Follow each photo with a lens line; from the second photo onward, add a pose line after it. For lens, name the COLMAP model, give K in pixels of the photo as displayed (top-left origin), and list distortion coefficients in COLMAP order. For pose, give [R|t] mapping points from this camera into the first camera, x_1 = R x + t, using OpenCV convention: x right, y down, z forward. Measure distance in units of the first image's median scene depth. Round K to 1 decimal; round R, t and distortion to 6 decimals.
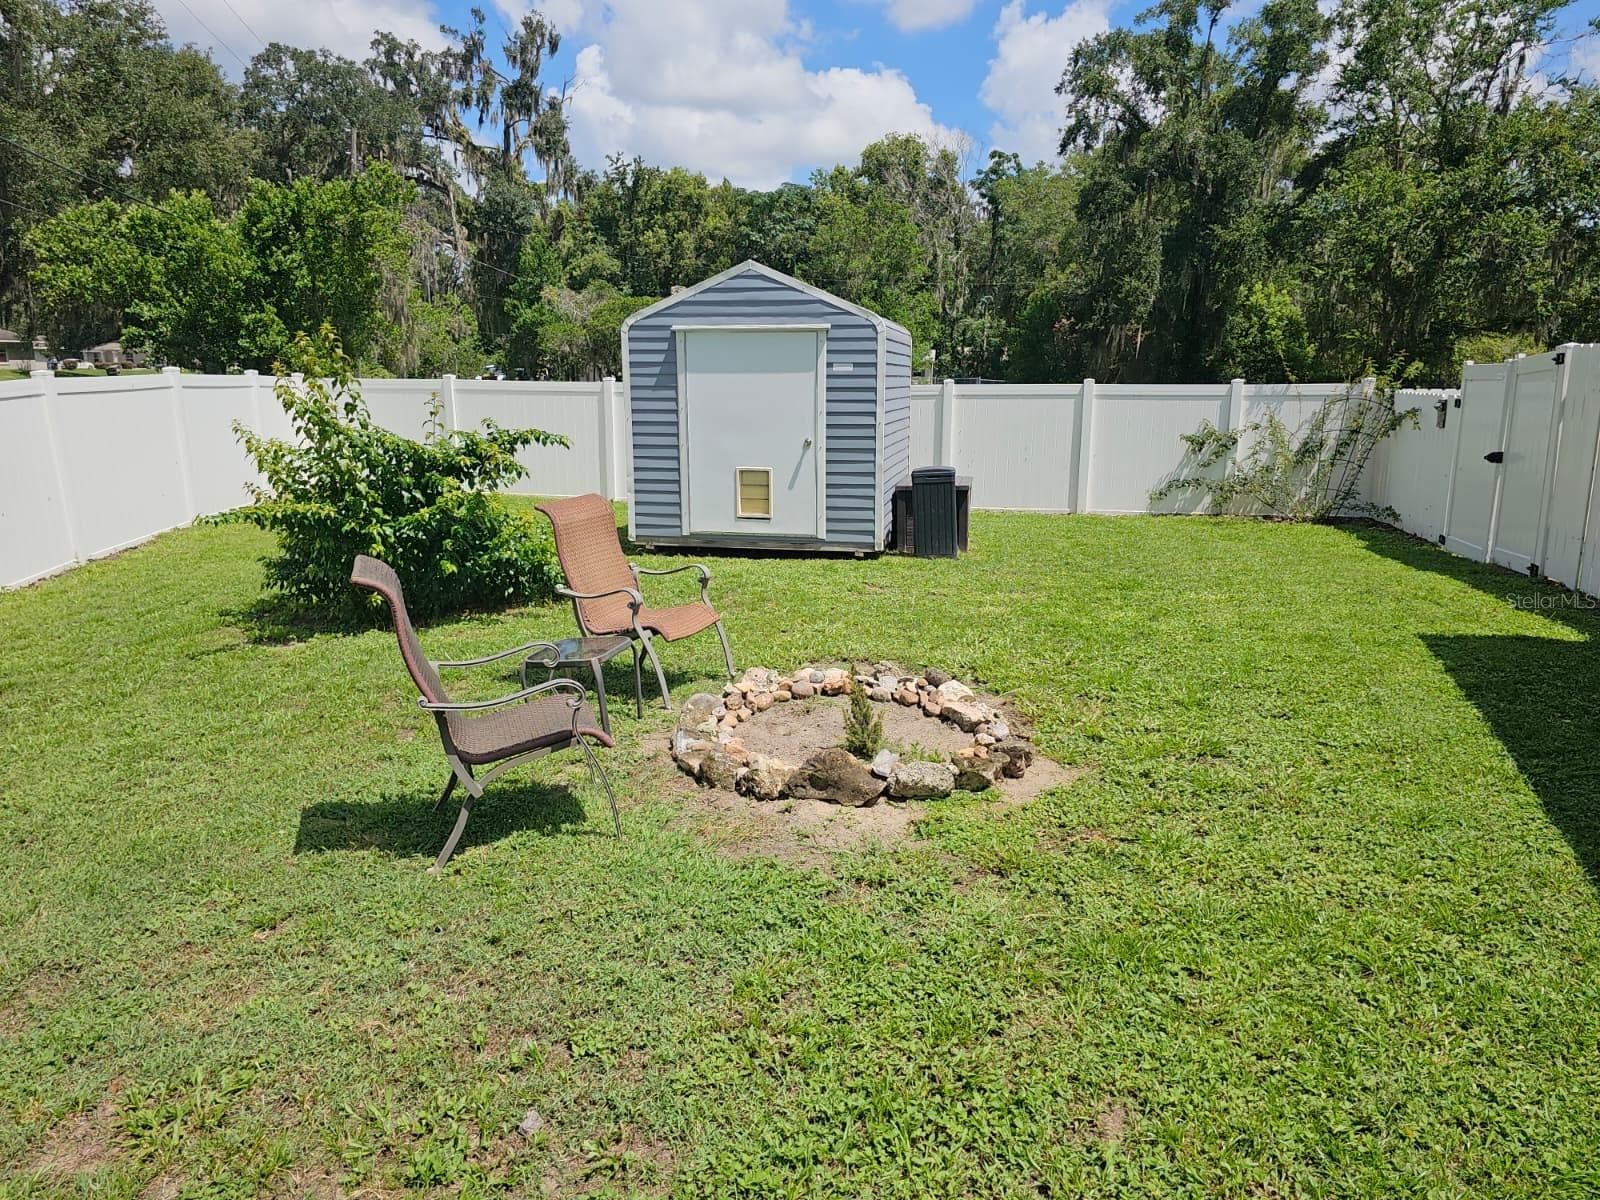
lens RADIAL K [[1059.2, 0, 800.0], [0, 1059.2, 600.0], [0, 0, 1]] dist [0.024672, -0.031282]
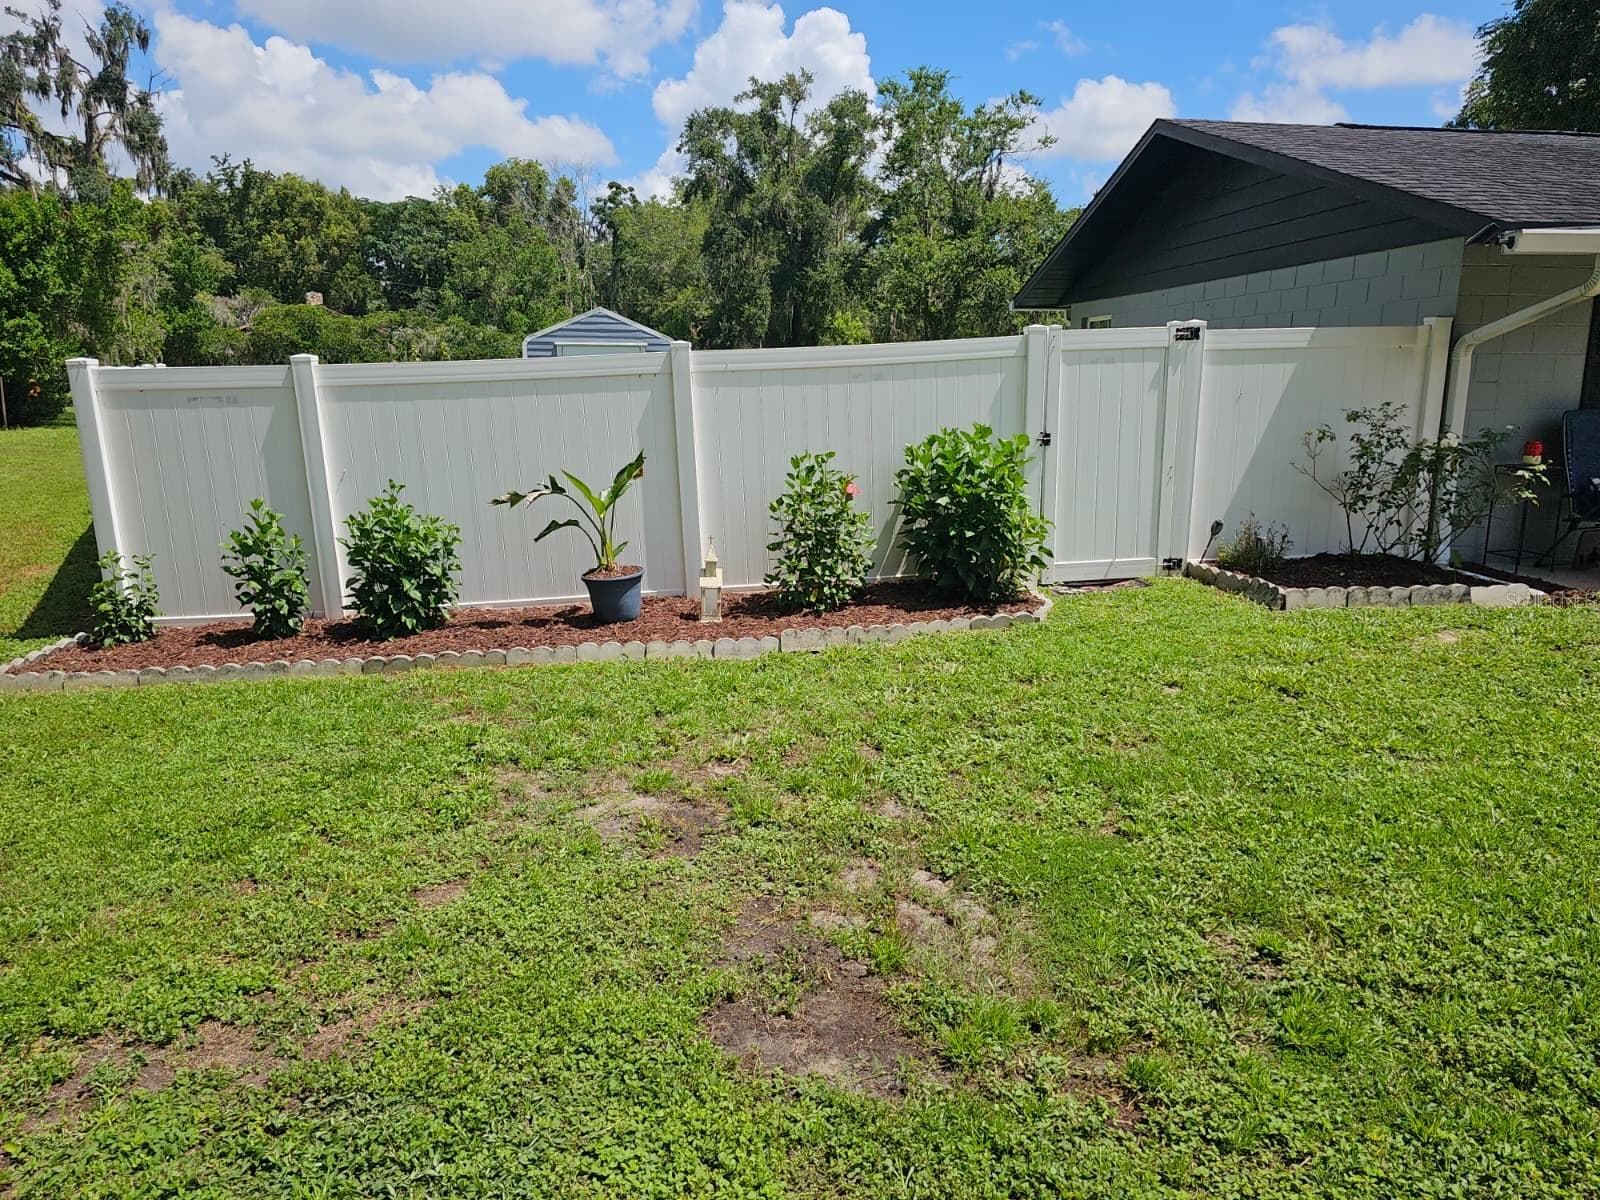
lens RADIAL K [[1059.2, 0, 800.0], [0, 1059.2, 600.0], [0, 0, 1]] dist [0.024672, -0.031282]
pose [[0.932594, -0.071227, 0.353830, -0.097472], [0.073258, 0.997284, 0.007669, 0.041060], [-0.353415, 0.018769, 0.935278, -0.188814]]
